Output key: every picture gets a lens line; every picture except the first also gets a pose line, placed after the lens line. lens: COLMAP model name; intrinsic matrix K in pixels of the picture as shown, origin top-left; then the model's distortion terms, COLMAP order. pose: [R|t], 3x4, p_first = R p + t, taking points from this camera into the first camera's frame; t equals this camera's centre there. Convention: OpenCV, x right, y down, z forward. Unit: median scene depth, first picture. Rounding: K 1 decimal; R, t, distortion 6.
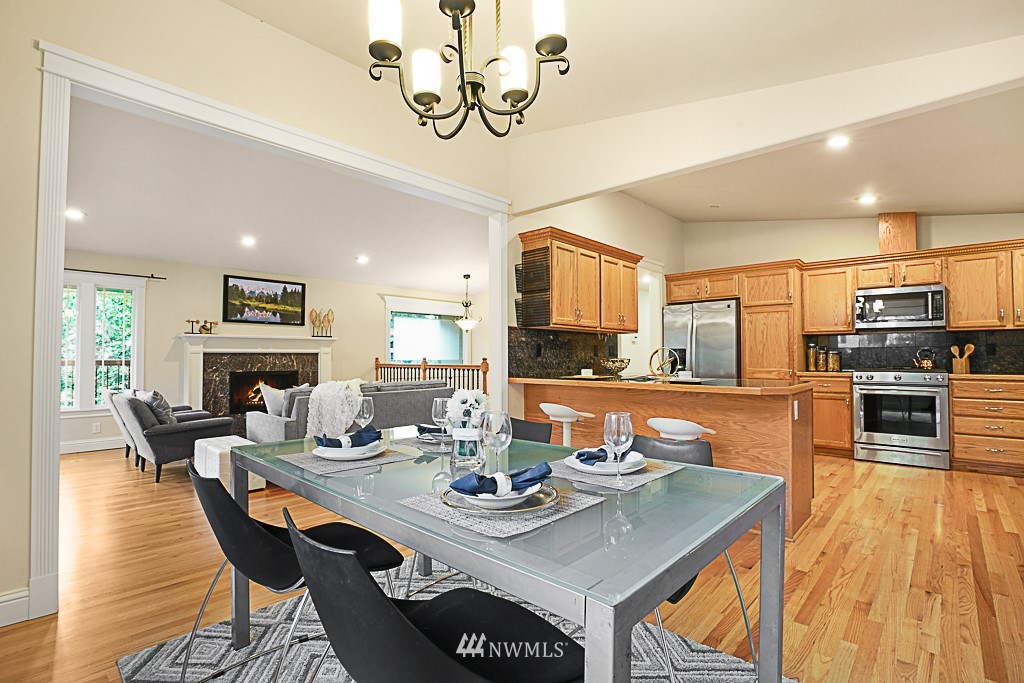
lens RADIAL K [[476.9, 0, 512.0], [0, 476.9, 341.5], [0, 0, 1]] dist [-0.051605, 0.015863]
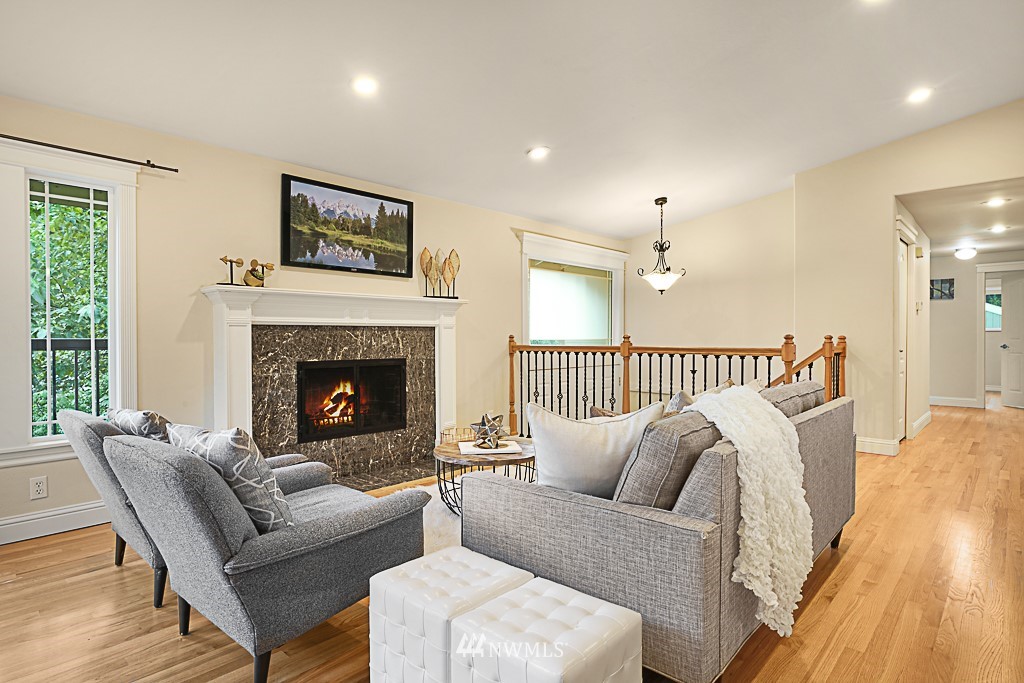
lens RADIAL K [[572.3, 0, 533.0], [0, 572.3, 338.5], [0, 0, 1]] dist [-0.005041, -0.001257]
pose [[0.999903, 0.003168, 0.013534, -0.329510], [-0.003679, 0.999275, 0.037890, 0.013328], [-0.013404, -0.037936, 0.999190, 0.342976]]
